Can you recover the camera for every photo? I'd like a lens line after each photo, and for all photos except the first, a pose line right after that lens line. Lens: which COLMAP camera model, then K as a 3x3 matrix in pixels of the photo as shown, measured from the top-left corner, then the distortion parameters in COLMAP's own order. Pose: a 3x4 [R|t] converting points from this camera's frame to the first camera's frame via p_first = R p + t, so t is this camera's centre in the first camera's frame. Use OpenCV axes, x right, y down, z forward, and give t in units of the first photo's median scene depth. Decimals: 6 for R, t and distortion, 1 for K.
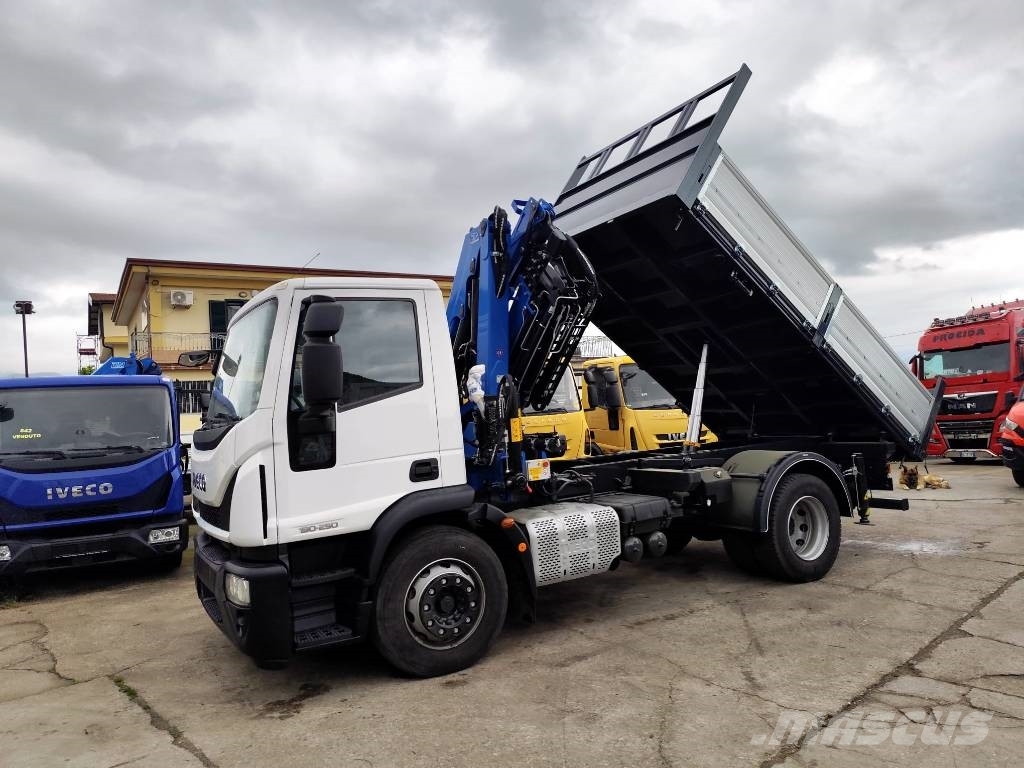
lens RADIAL K [[703.1, 0, 501.3], [0, 703.1, 382.6], [0, 0, 1]] dist [0.035937, -0.033967]
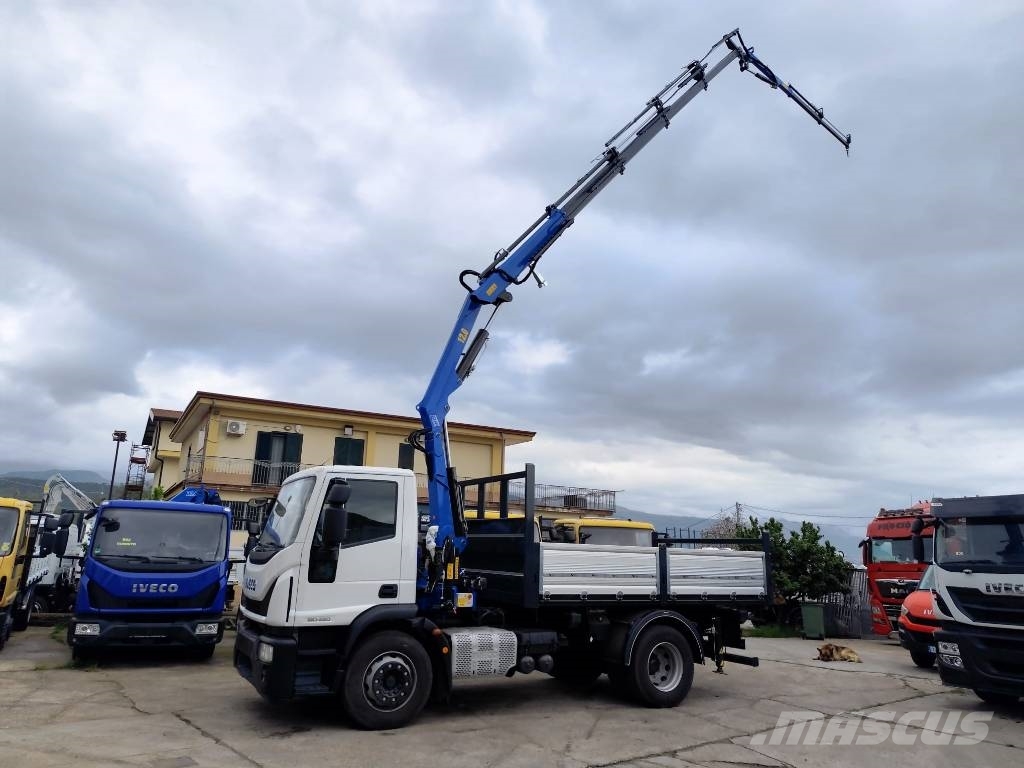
lens RADIAL K [[708.9, 0, 501.7], [0, 708.9, 364.0], [0, 0, 1]] dist [0.040713, -0.035222]
pose [[0.994995, 0.080467, -0.059254, 0.177786], [-0.091296, 0.973084, -0.211595, -0.054795], [0.040633, 0.215945, 0.975560, -0.603498]]
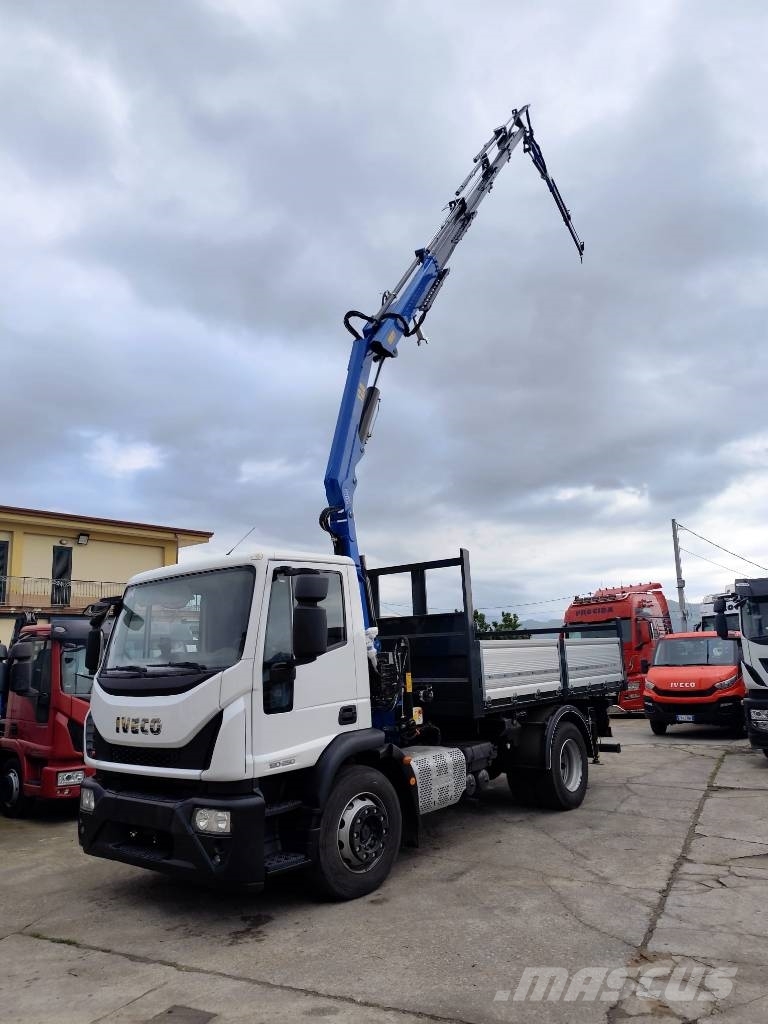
lens RADIAL K [[705.1, 0, 384.7], [0, 705.1, 513.4], [0, 0, 1]] dist [0.036720, -0.036677]
pose [[0.937408, 0.092355, 0.335764, -0.424738], [-0.032946, 0.983387, -0.178508, -0.003477], [-0.346672, 0.156273, 0.924877, -0.175601]]
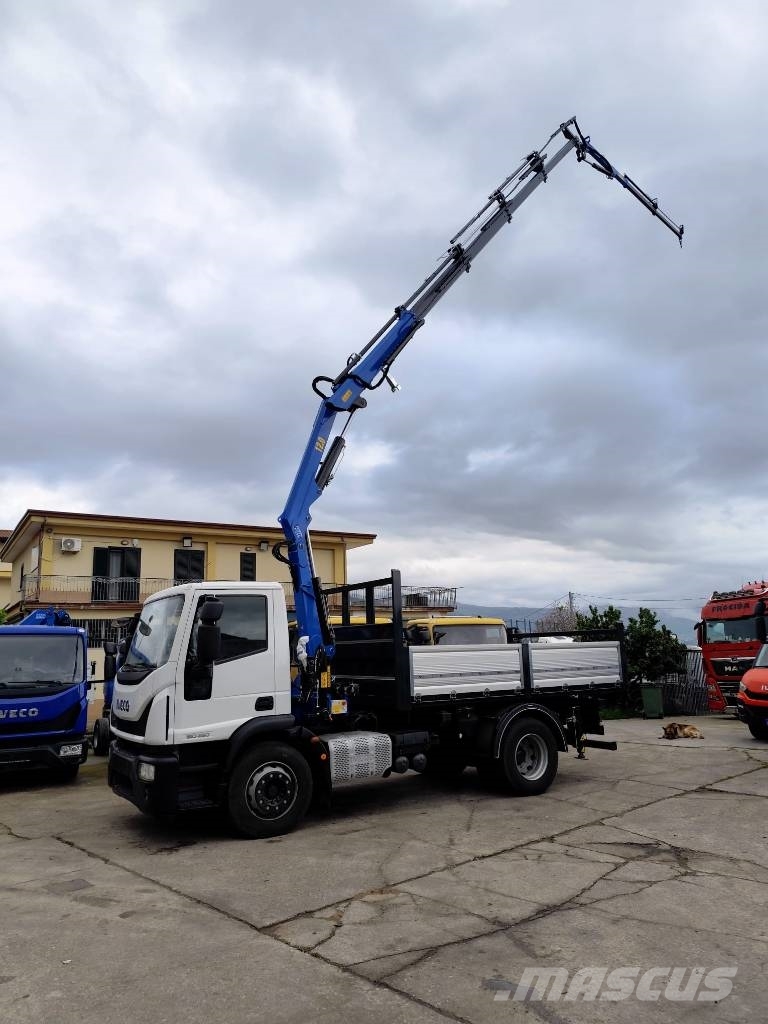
lens RADIAL K [[708.9, 0, 377.1], [0, 708.9, 512.9], [0, 0, 1]] dist [0.040713, -0.035222]
pose [[0.999208, 0.038604, 0.009648, 0.102417], [-0.036723, 0.988007, -0.149979, -0.065363], [-0.015322, 0.149506, 0.988642, -0.598185]]
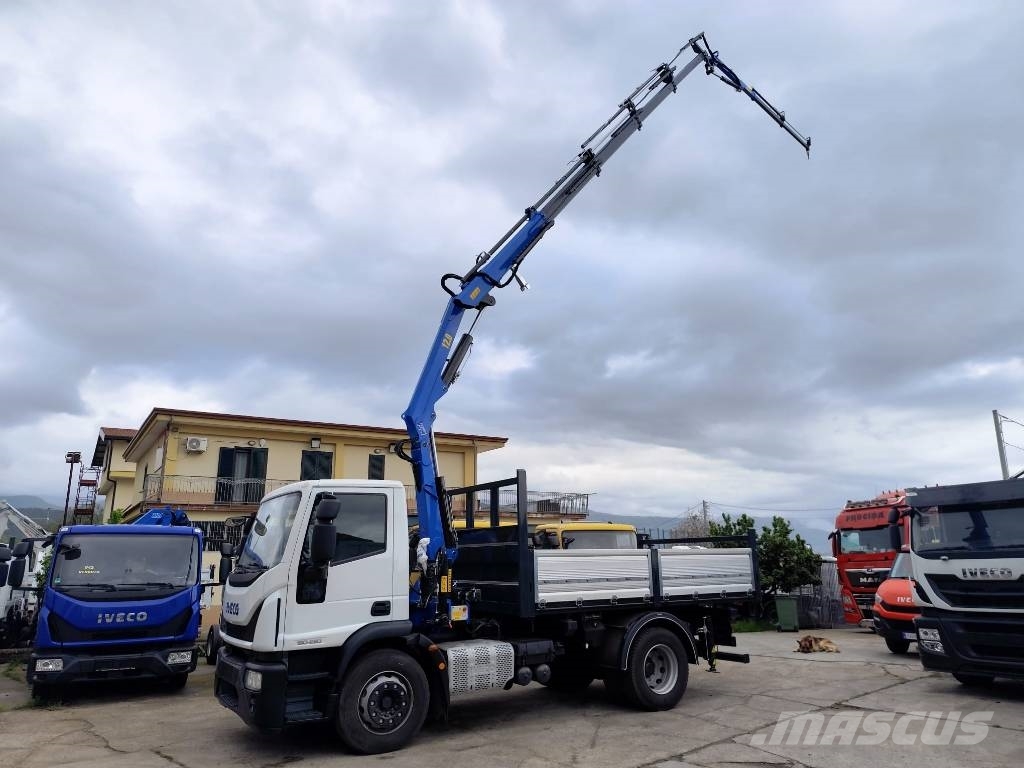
lens RADIAL K [[710.2, 0, 519.7], [0, 710.2, 367.0], [0, 0, 1]] dist [0.039586, -0.035438]
pose [[0.998399, 0.053667, 0.017896, 0.121493], [-0.048382, 0.973953, -0.221527, -0.053783], [-0.029318, 0.220306, 0.974990, -0.572212]]
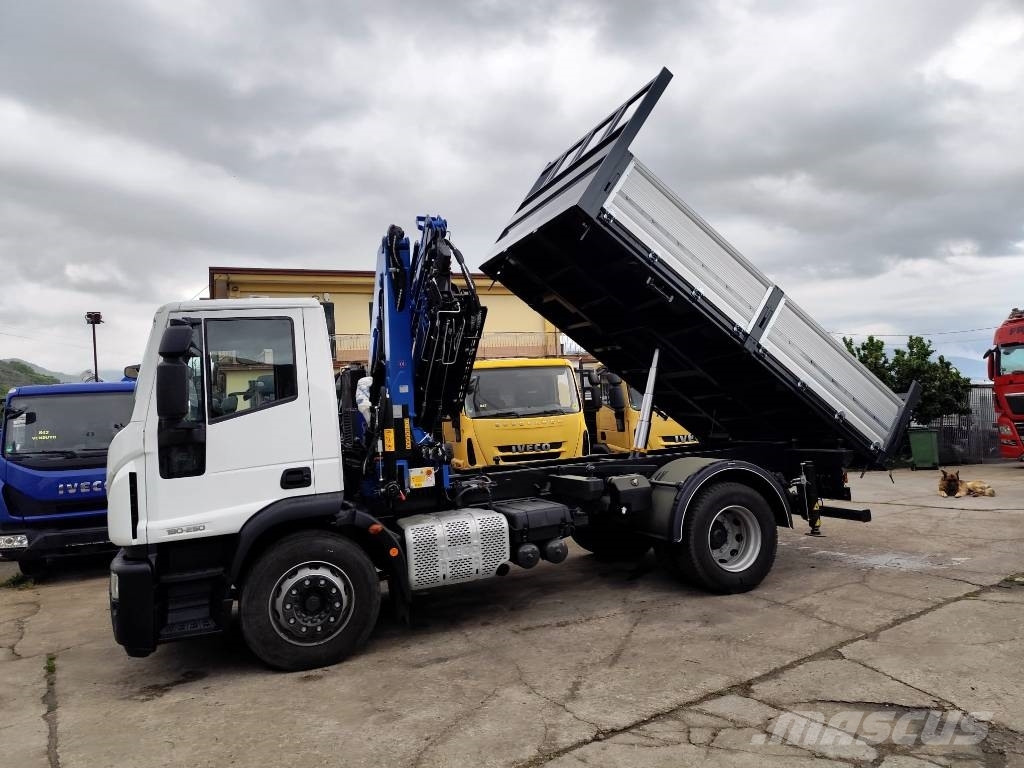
lens RADIAL K [[705.2, 0, 506.1], [0, 705.2, 378.6], [0, 0, 1]] dist [0.037347, -0.036569]
pose [[0.988791, -0.006382, -0.149172, 0.319117], [0.007001, 0.999969, 0.003622, -0.024618], [0.149145, -0.004626, 0.988805, -0.014659]]
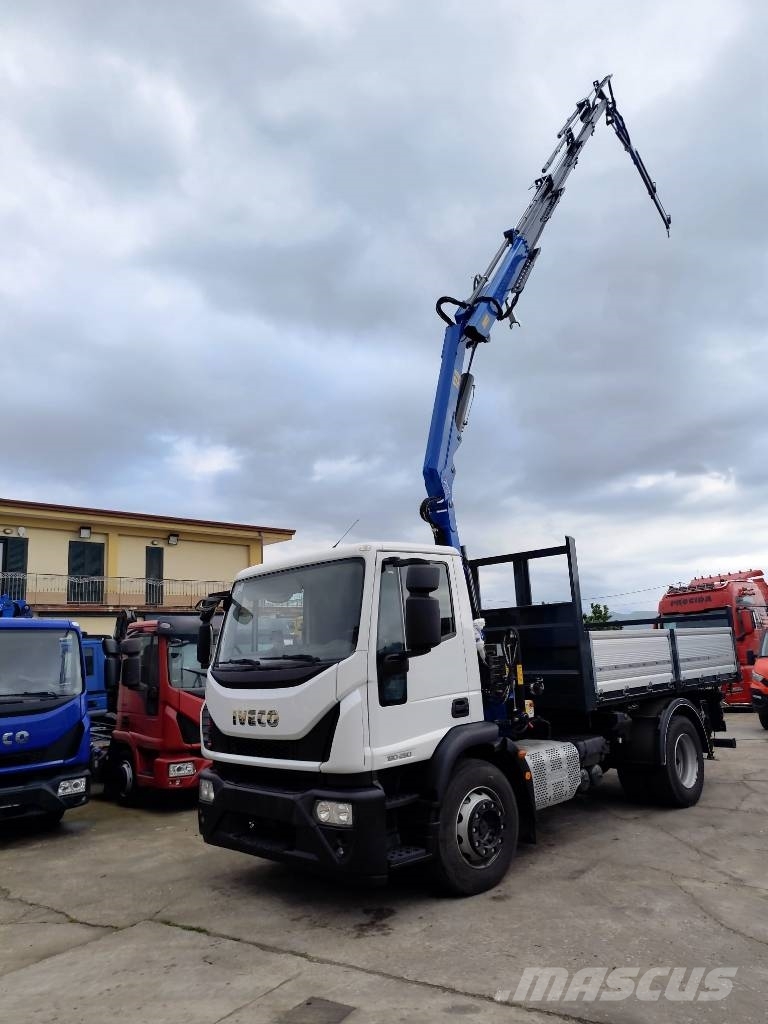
lens RADIAL K [[705.8, 0, 385.4], [0, 705.8, 514.9], [0, 0, 1]] dist [0.034661, -0.037677]
pose [[0.968946, 0.061892, 0.239401, -0.465888], [-0.021854, 0.985814, -0.166411, 0.002446], [-0.246305, 0.156011, 0.956553, -0.140663]]
